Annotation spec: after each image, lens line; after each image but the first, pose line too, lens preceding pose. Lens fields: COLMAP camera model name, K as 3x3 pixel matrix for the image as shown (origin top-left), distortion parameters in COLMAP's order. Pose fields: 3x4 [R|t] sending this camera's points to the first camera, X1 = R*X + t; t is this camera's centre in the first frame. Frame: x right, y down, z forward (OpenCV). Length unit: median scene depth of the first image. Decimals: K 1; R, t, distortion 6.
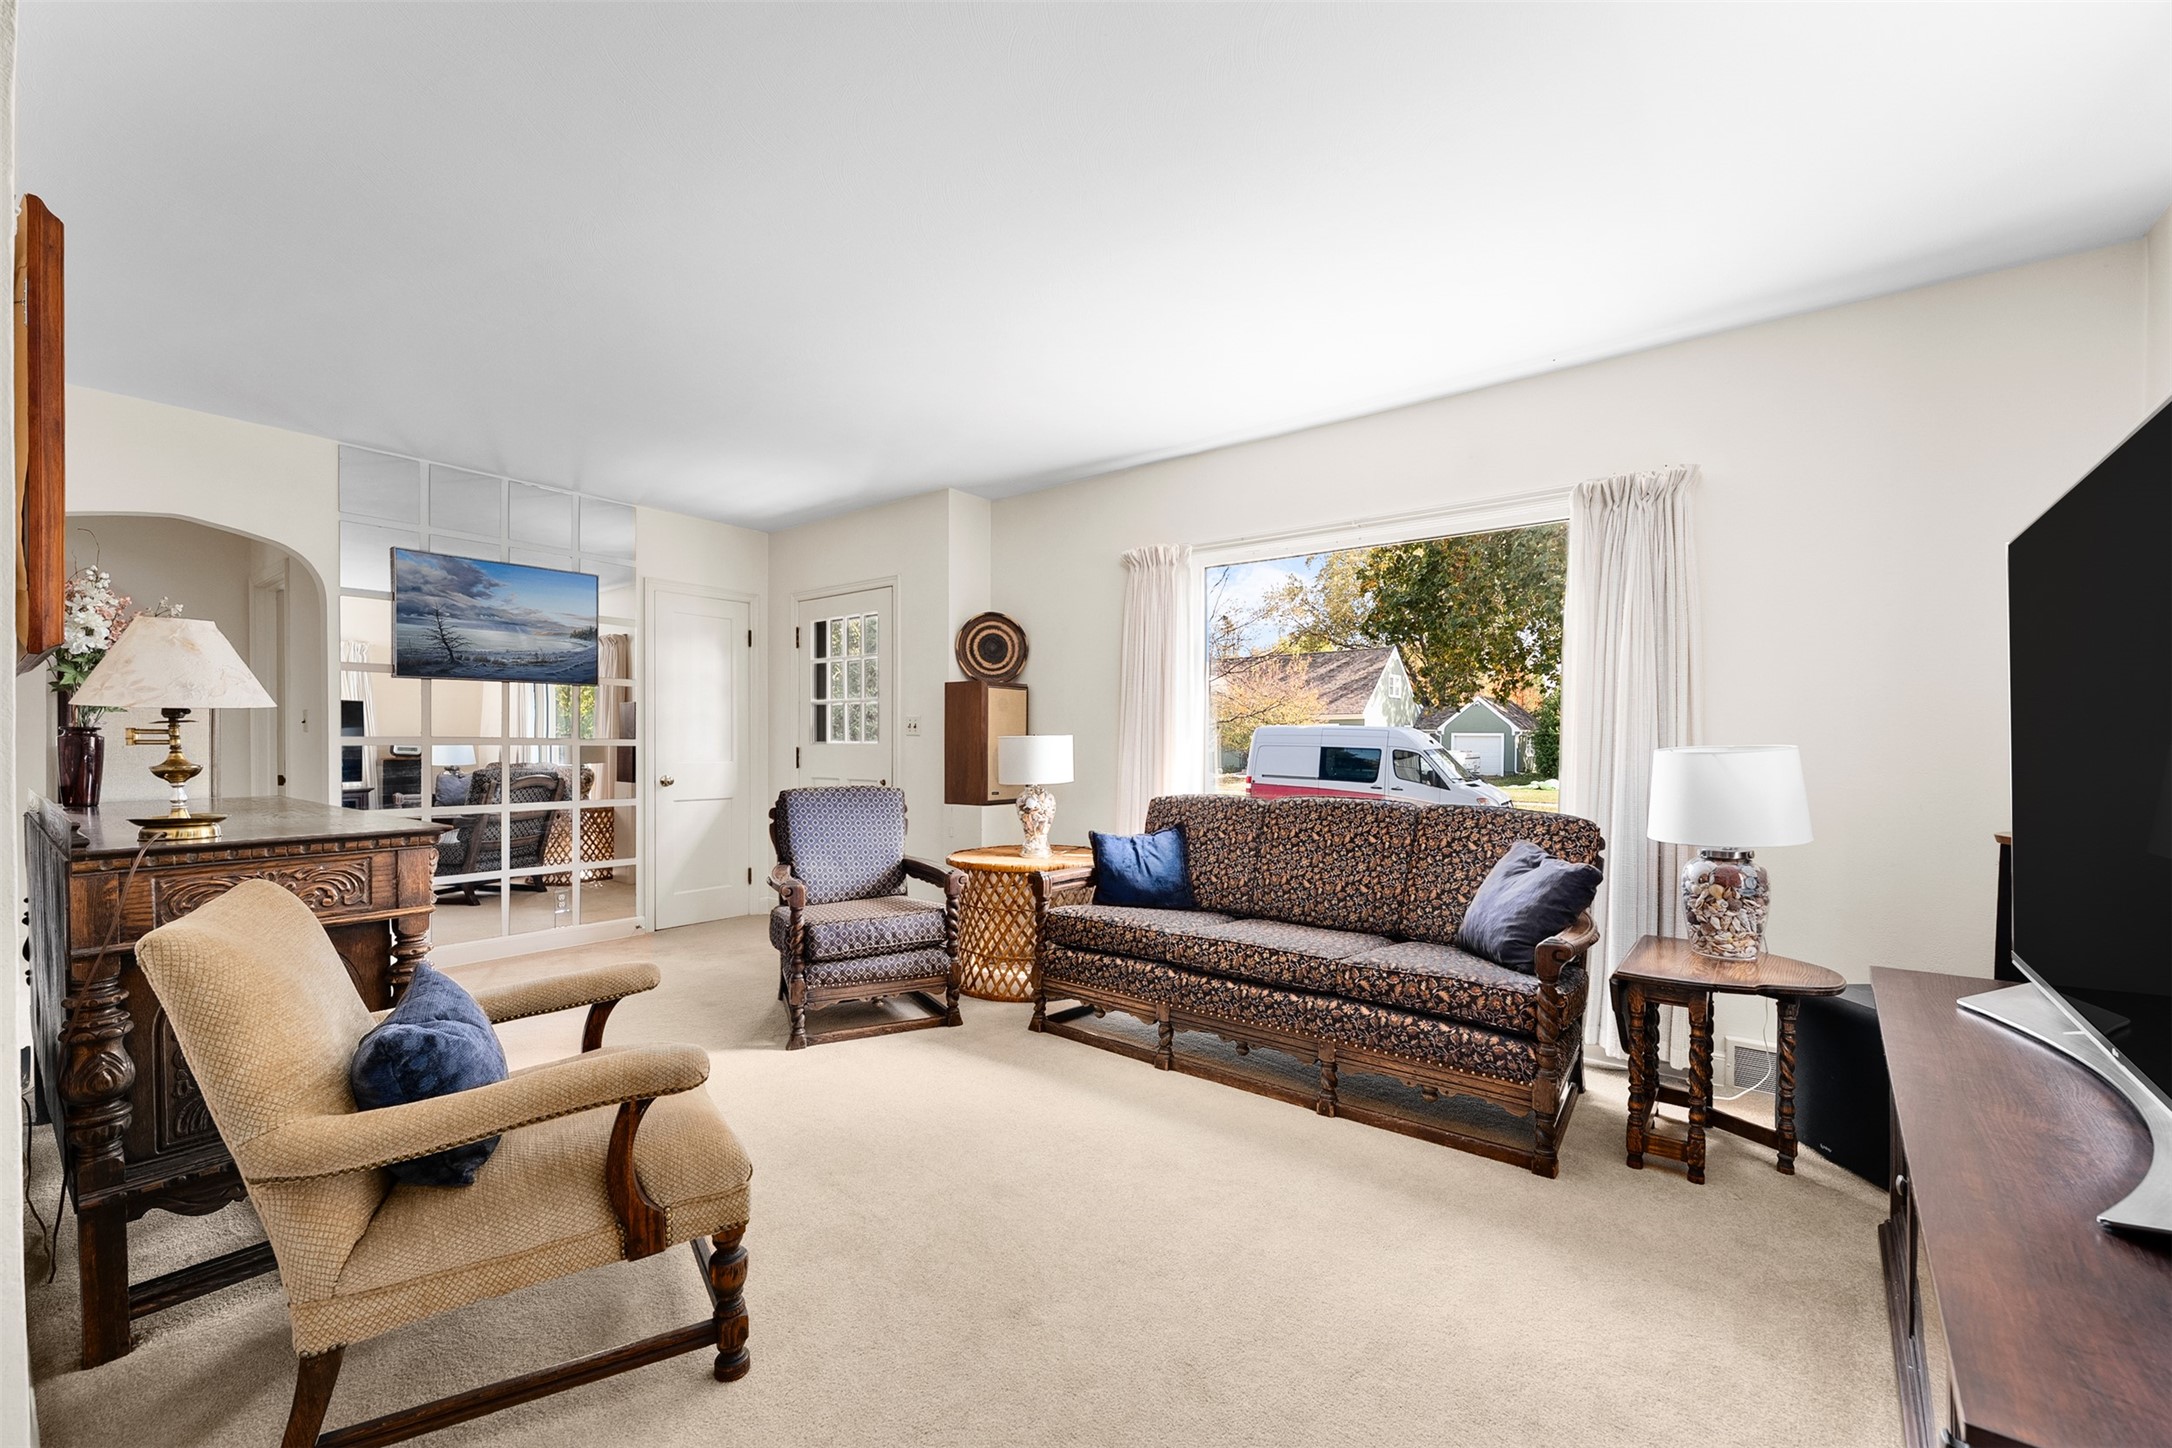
lens RADIAL K [[877.8, 0, 1097.9], [0, 877.8, 754.8], [0, 0, 1]] dist [0.002124, -0.000223]
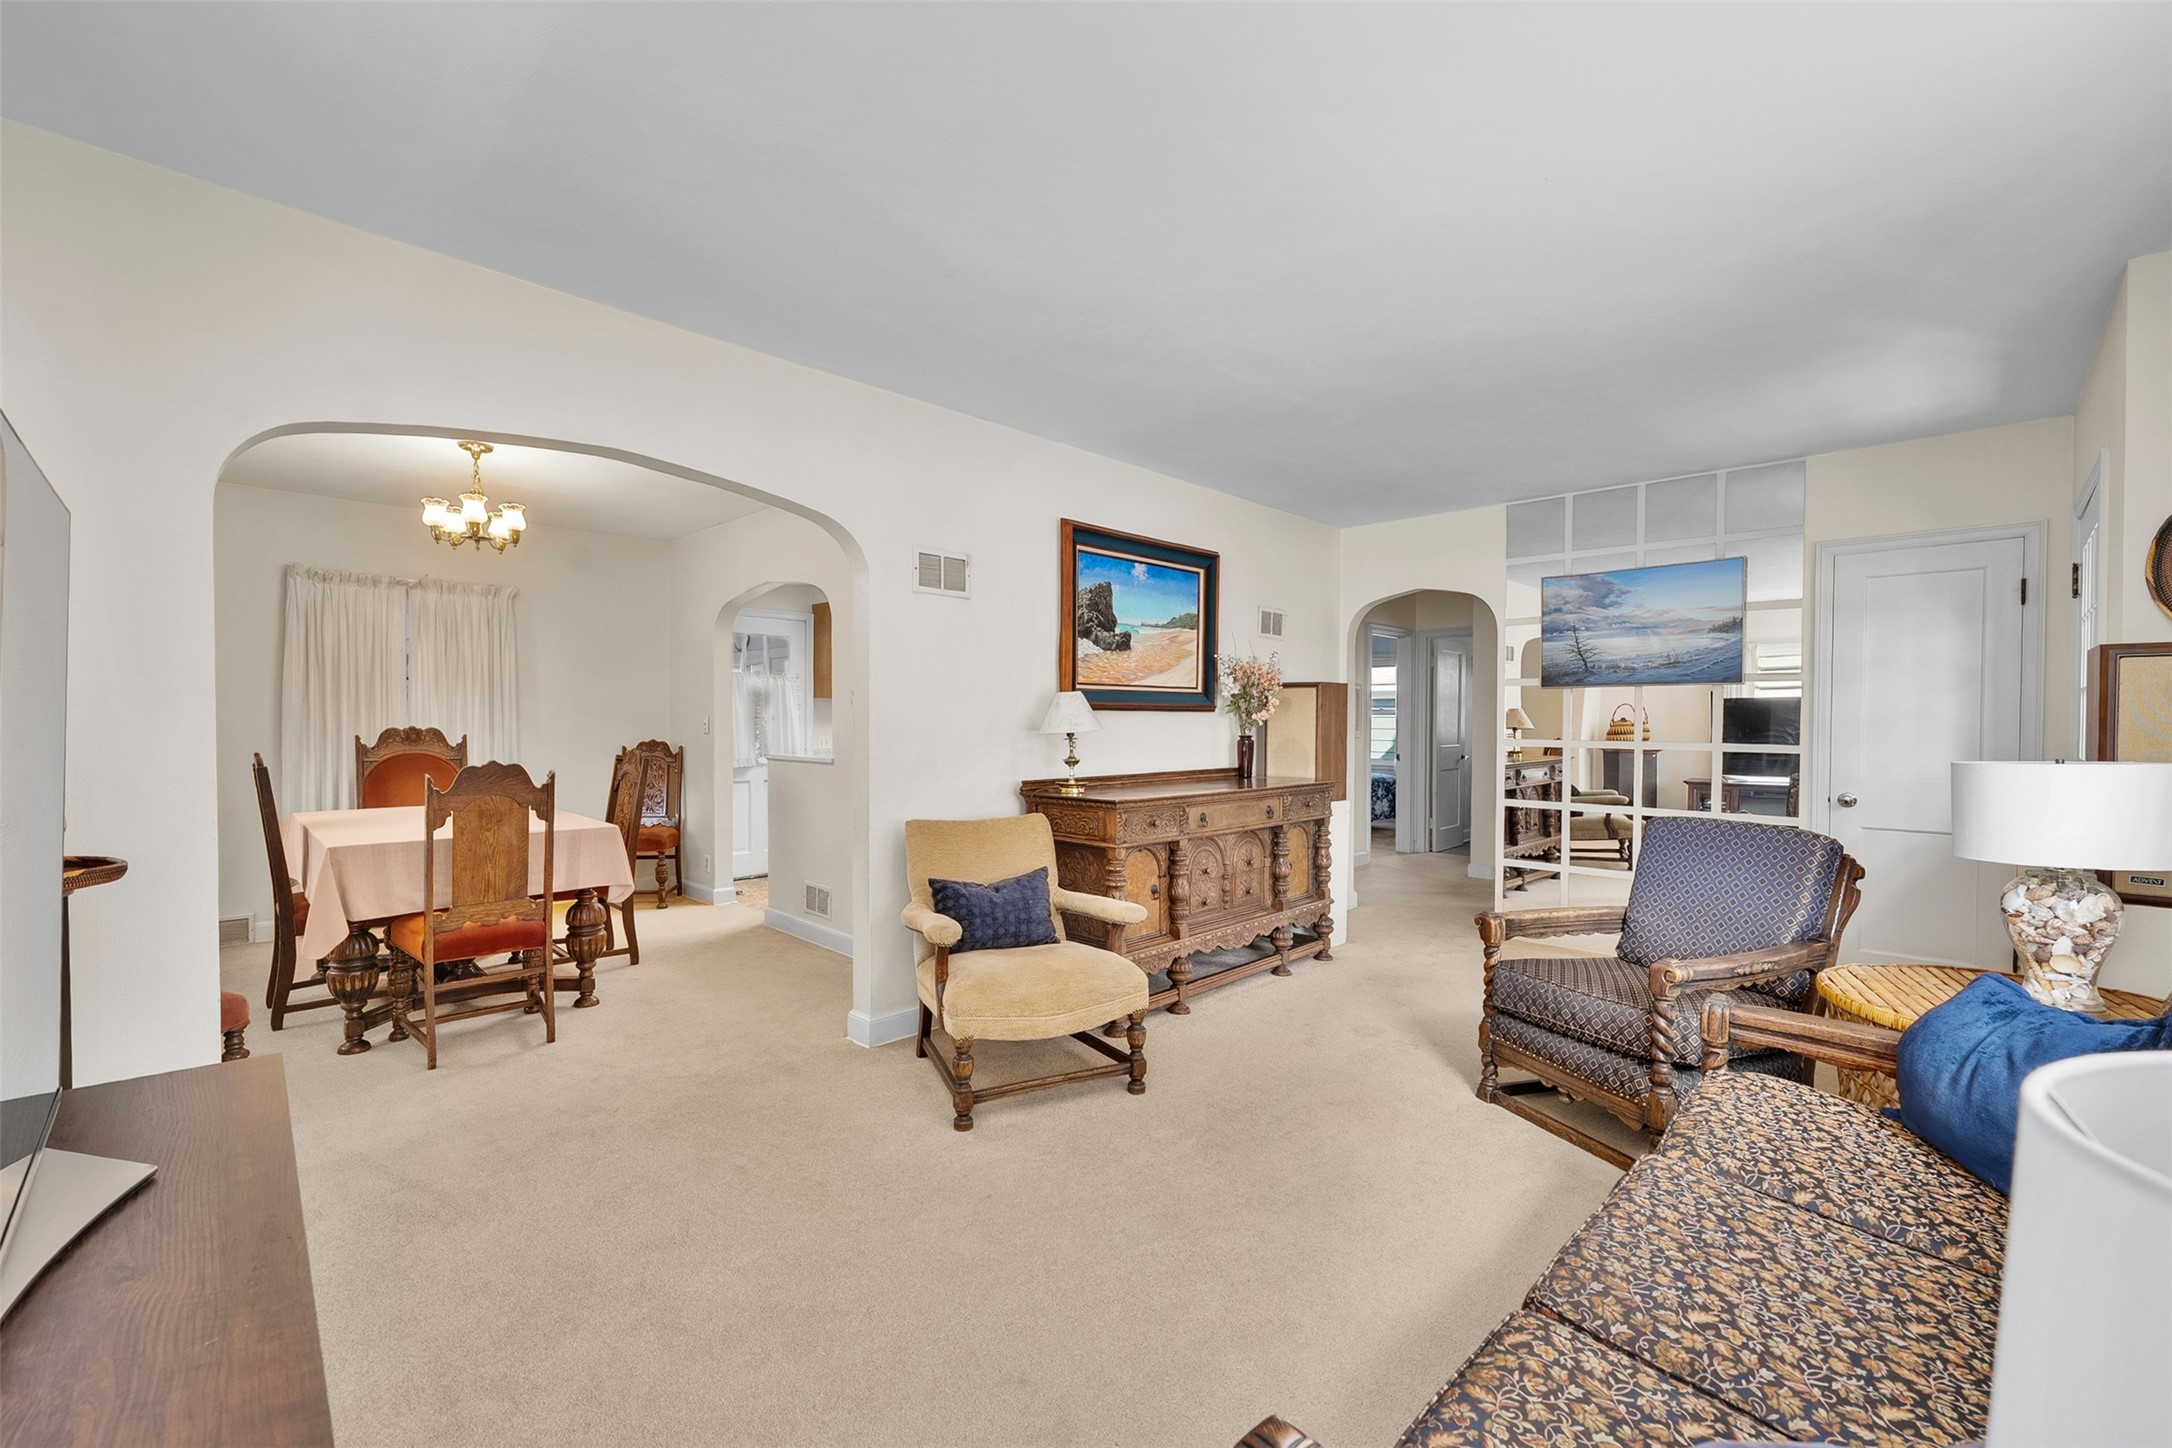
lens RADIAL K [[877.8, 0, 1066.7], [0, 877.8, 733.1], [0, 0, 1]] dist [0.002124, -0.000223]
pose [[-0.120589, 0.010275, -0.992649, 0.424350], [-0.018410, 0.999751, 0.012585, -0.030152], [0.992532, 0.019793, -0.120370, 0.484397]]
